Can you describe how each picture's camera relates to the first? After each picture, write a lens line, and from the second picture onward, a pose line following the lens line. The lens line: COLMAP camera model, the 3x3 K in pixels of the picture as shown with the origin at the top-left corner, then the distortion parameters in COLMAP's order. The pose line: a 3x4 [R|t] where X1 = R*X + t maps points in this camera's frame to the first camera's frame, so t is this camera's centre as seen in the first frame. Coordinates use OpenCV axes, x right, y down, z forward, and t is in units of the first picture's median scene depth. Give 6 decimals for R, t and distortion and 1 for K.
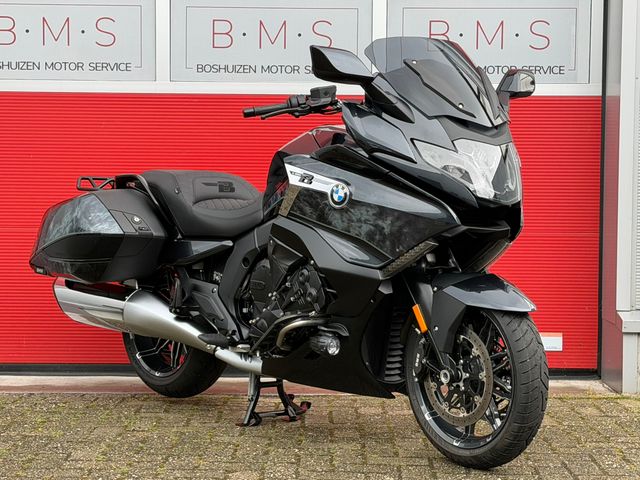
lens RADIAL K [[1424.9, 0, 320.4], [0, 1424.9, 253.0], [0, 0, 1]] dist [0.117309, 0.435694]
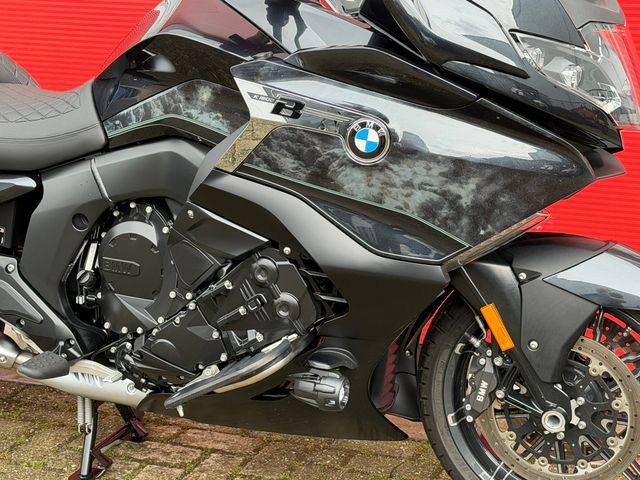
lens RADIAL K [[1332.3, 0, 320.0], [0, 1332.3, 240.0], [0, 0, 1]] dist [0.123090, 0.193265]
pose [[0.888837, -0.155260, 0.431118, -0.216721], [0.044886, 0.965824, 0.255285, -0.128680], [-0.456019, -0.207555, 0.865429, 0.551317]]
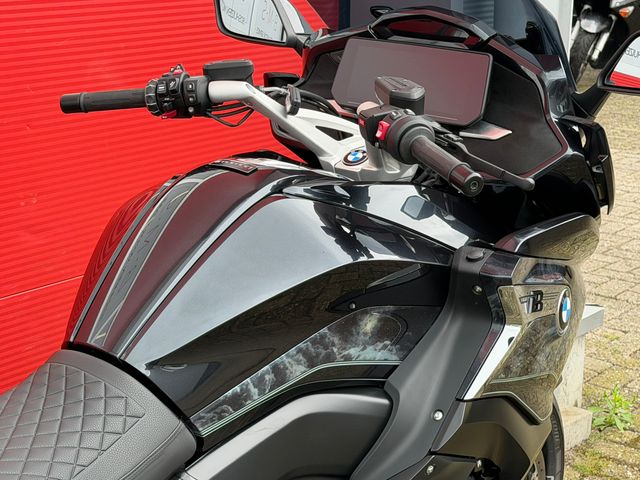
lens RADIAL K [[1332.3, 0, 320.0], [0, 1332.3, 240.0], [0, 0, 1]] dist [0.123090, 0.193265]
pose [[-0.160357, -0.292947, 0.942586, -0.397654], [0.002435, 0.954823, 0.297164, -0.198298], [-0.987056, 0.049948, -0.152399, 1.120662]]
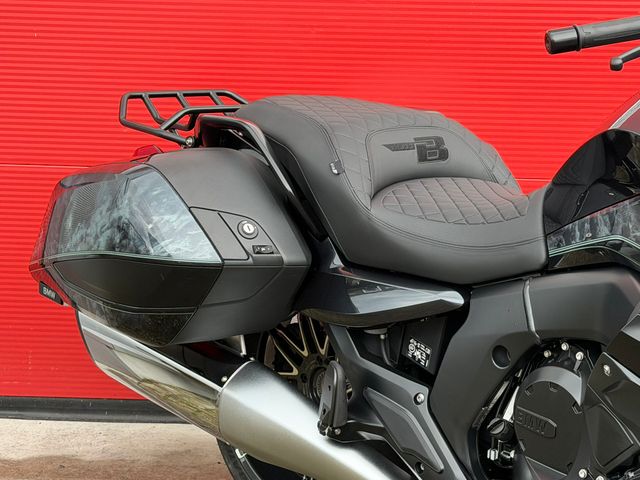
lens RADIAL K [[1424.7, 0, 323.2], [0, 1424.7, 243.8], [0, 0, 1]] dist [0.124525, 0.189162]
pose [[0.999556, 0.019832, -0.022249, -0.108536], [-0.016014, 0.986935, 0.160318, -0.108491], [0.025138, -0.159891, 0.986815, 0.623705]]
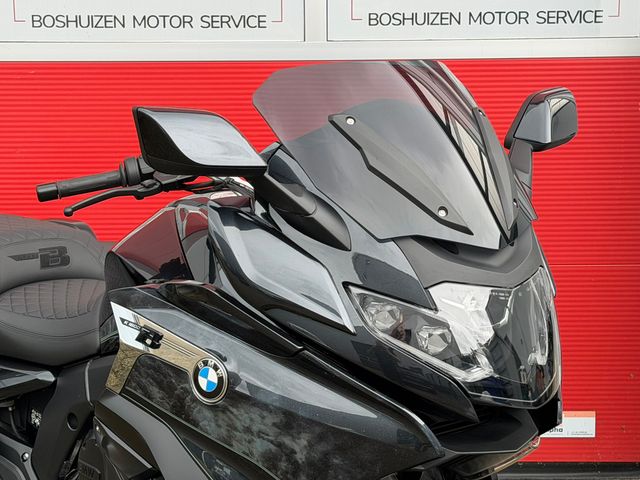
lens RADIAL K [[1424.9, 0, 320.4], [0, 1424.9, 253.0], [0, 0, 1]] dist [0.117309, 0.435694]
pose [[0.999771, -0.018472, 0.010783, 0.047304], [0.016950, 0.991716, 0.127327, -0.146691], [-0.013046, -0.127115, 0.991802, 0.476582]]
